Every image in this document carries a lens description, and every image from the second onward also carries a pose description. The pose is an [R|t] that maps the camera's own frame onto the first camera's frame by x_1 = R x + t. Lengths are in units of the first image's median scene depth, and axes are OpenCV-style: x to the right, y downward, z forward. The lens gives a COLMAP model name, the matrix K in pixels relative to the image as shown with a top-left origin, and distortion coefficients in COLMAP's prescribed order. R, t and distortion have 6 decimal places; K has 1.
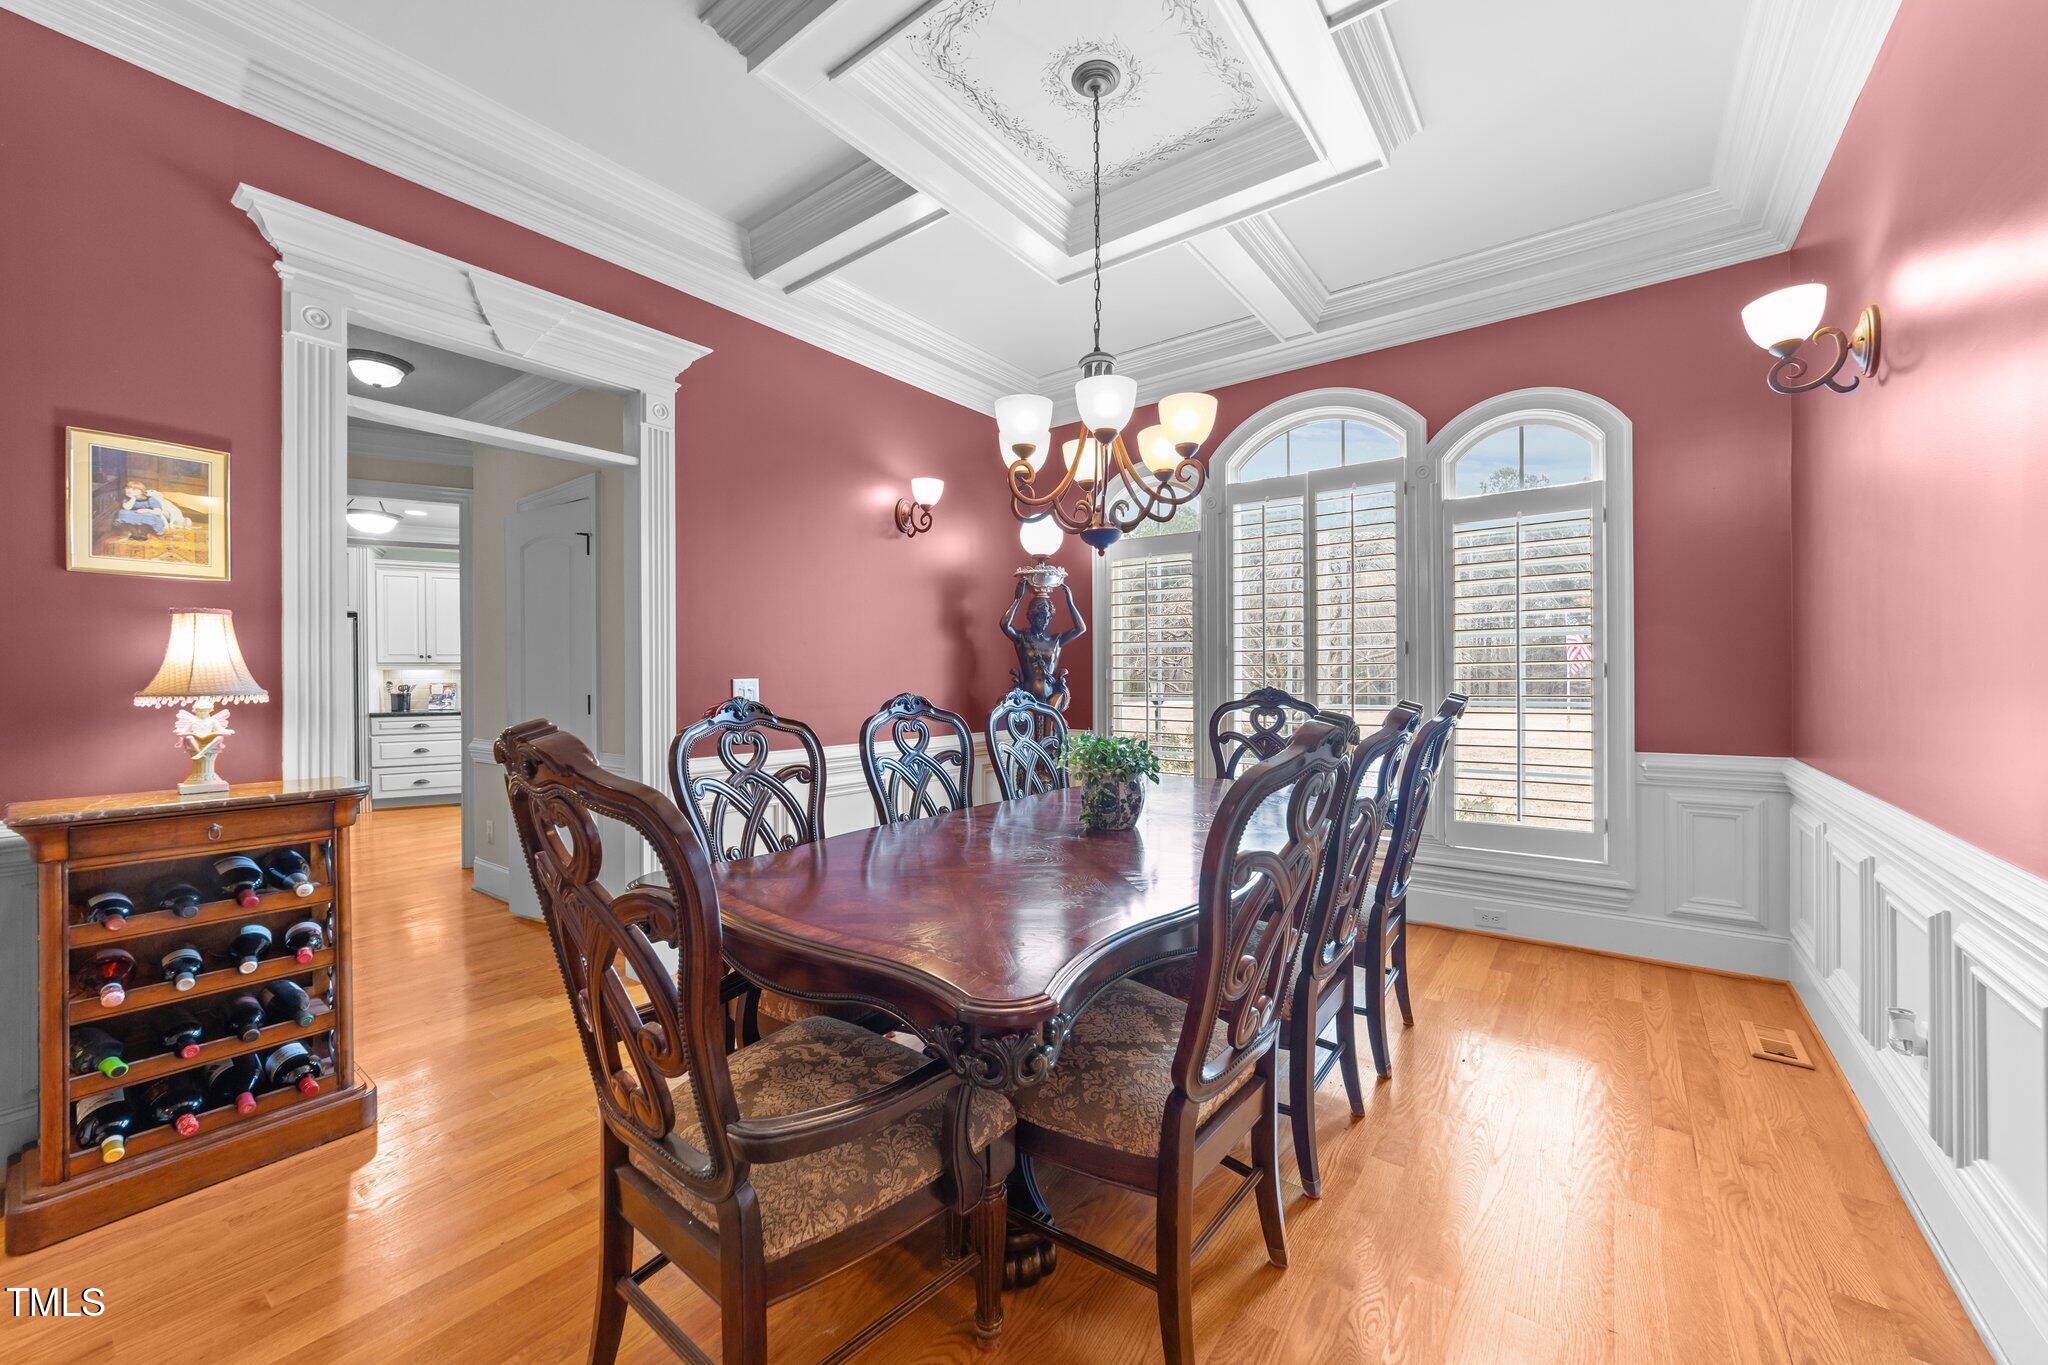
lens RADIAL K [[779.9, 0, 1026.5], [0, 779.9, 671.8], [0, 0, 1]] dist [-0.017016, 0.007610]
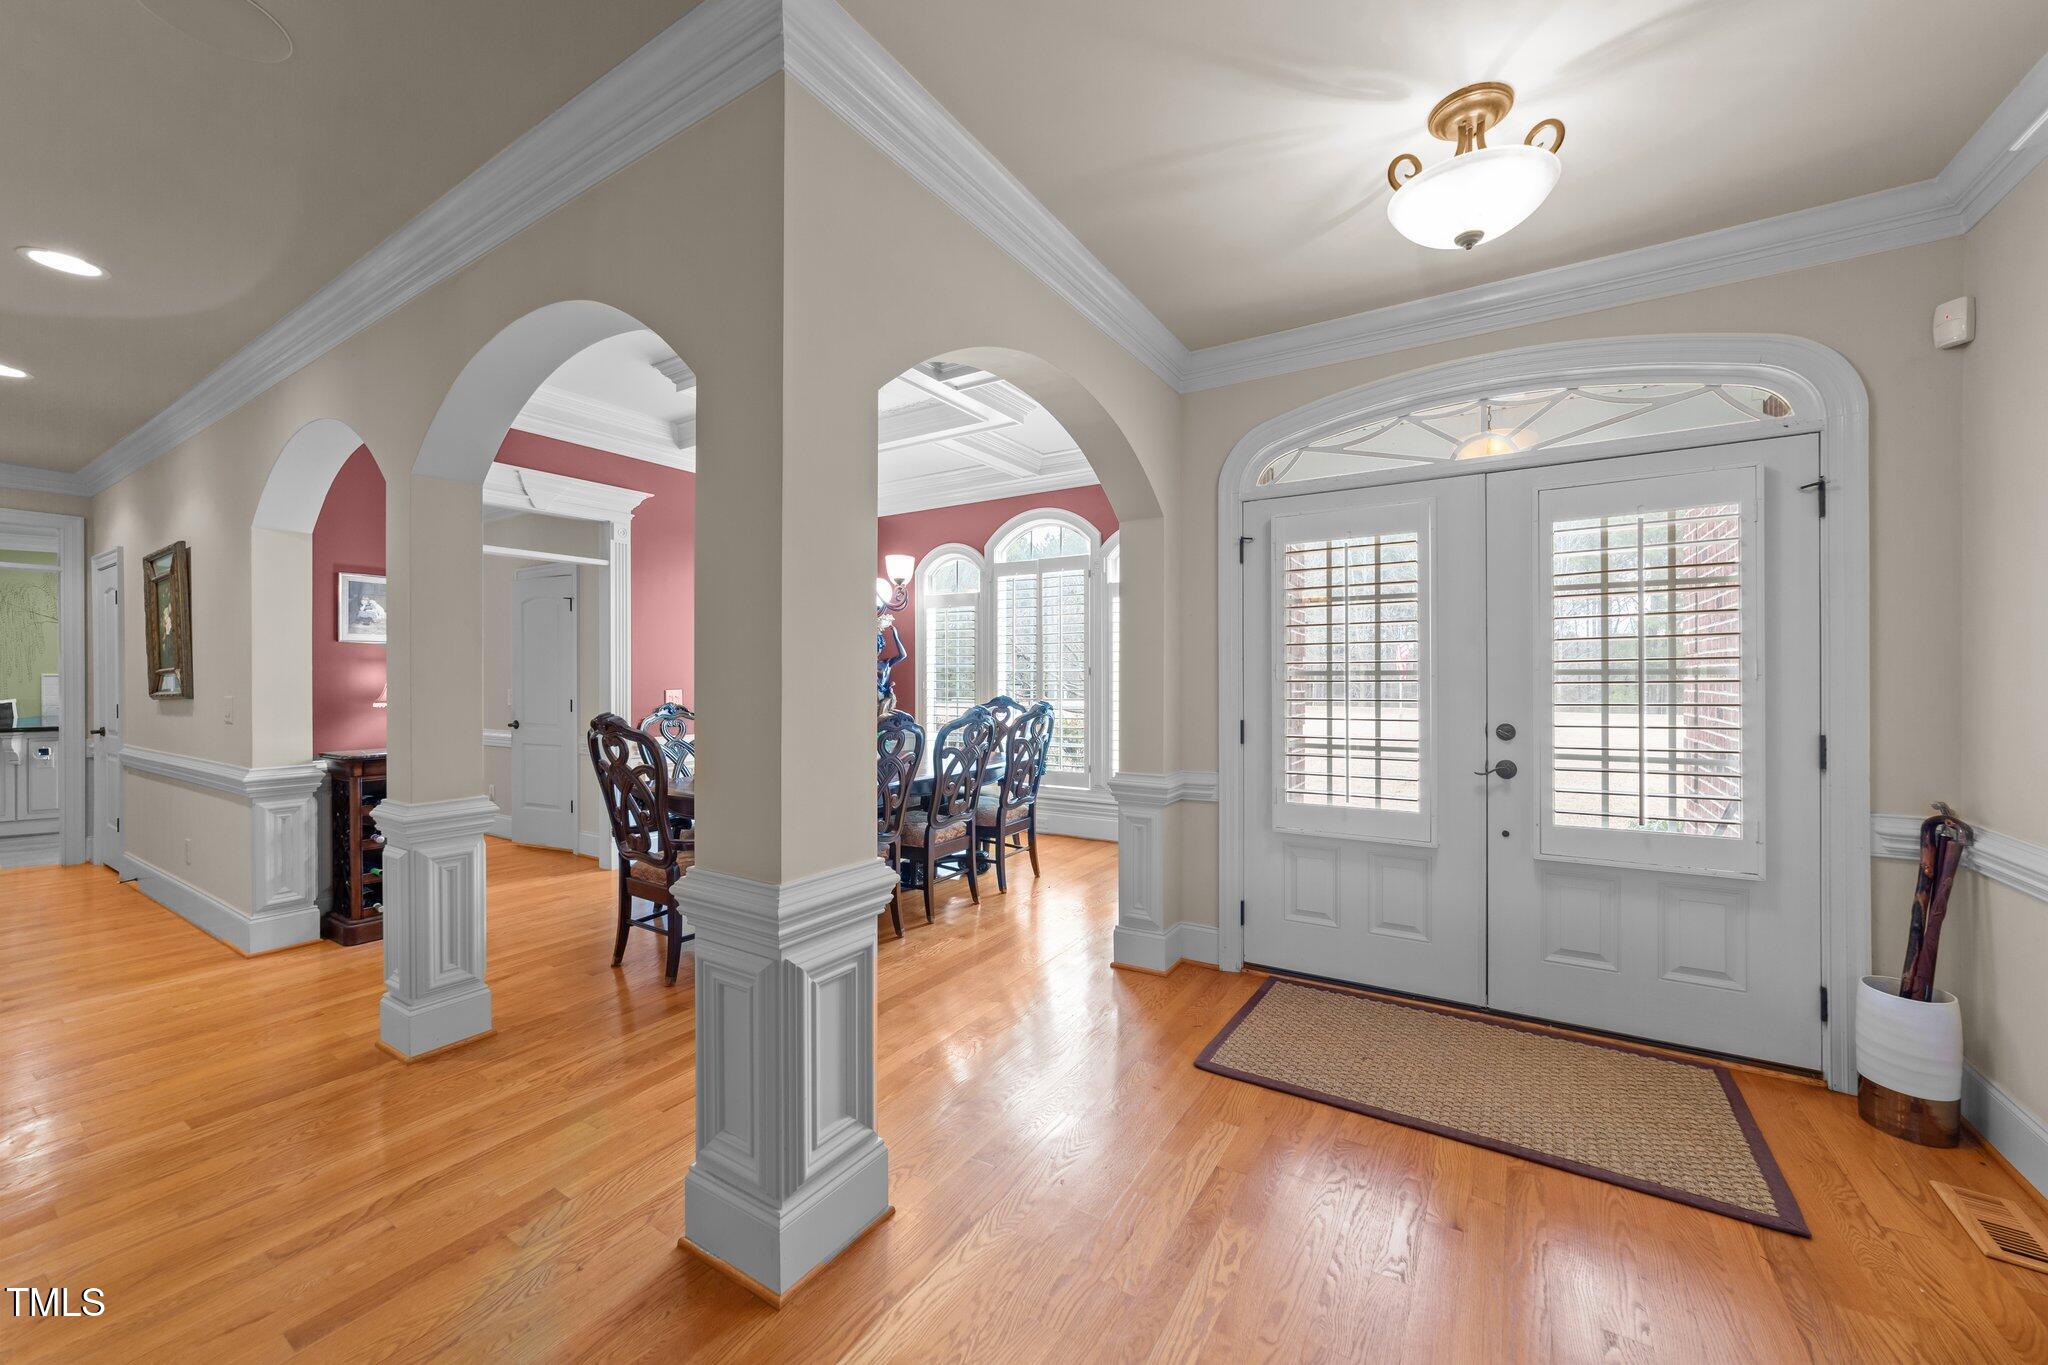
lens RADIAL K [[779.9, 0, 1026.5], [0, 779.9, 671.8], [0, 0, 1]] dist [-0.017016, 0.007610]
pose [[0.996451, 0.003846, 0.084090, 0.262682], [-0.003878, 0.999992, 0.000213, -0.035486], [-0.084089, -0.000538, 0.996458, -0.752611]]
